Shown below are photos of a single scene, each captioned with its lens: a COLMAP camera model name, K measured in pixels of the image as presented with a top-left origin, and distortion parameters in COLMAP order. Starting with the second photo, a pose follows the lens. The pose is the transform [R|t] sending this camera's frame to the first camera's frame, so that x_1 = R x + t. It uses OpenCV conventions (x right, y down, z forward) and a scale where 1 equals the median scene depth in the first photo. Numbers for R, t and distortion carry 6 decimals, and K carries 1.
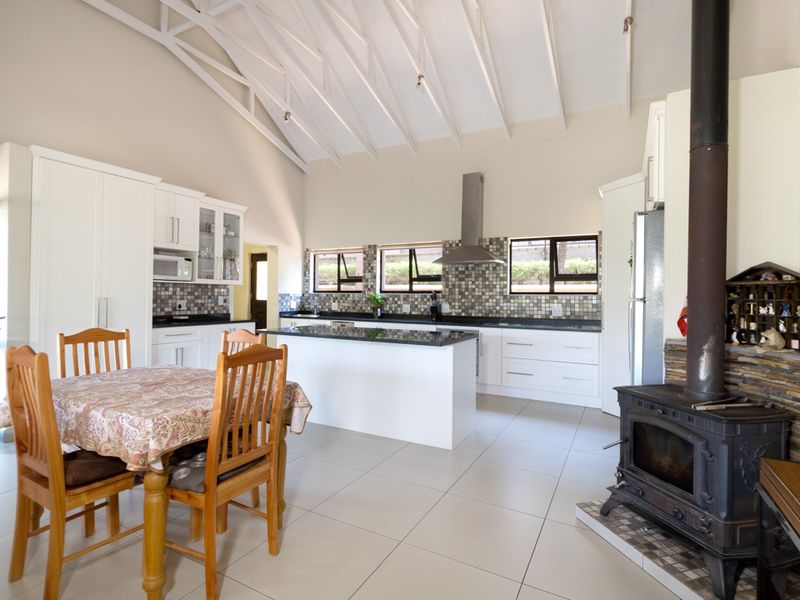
lens RADIAL K [[411.5, 0, 404.4], [0, 411.5, 295.8], [0, 0, 1]] dist [-0.000024, -0.001768]
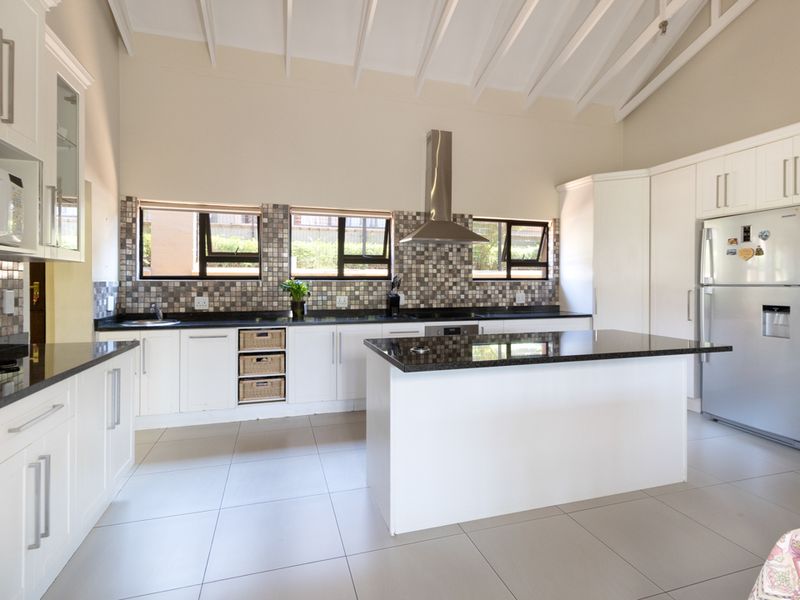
lens RADIAL K [[411.5, 0, 397.2], [0, 411.5, 286.4], [0, 0, 1]] dist [-0.000024, -0.001768]
pose [[0.705253, -0.015632, 0.708784, -0.470600], [0.006938, 0.999861, 0.015148, -0.005511], [-0.708922, -0.005765, 0.705263, 0.487244]]
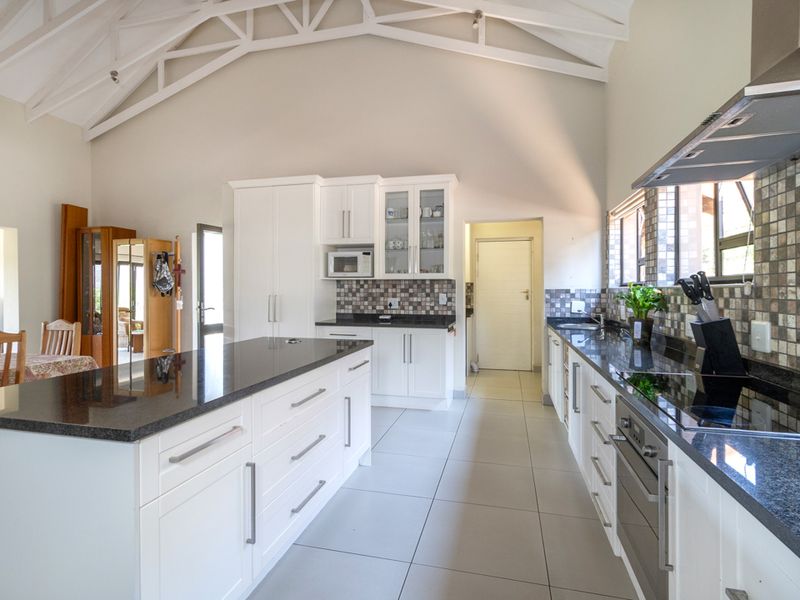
lens RADIAL K [[411.5, 0, 403.5], [0, 411.5, 292.4], [0, 0, 1]] dist [-0.000024, -0.001768]
pose [[0.249333, -0.005231, -0.968404, 0.323745], [0.003815, 0.999983, -0.004419, 0.001981], [0.968410, -0.002592, 0.249349, 0.736691]]
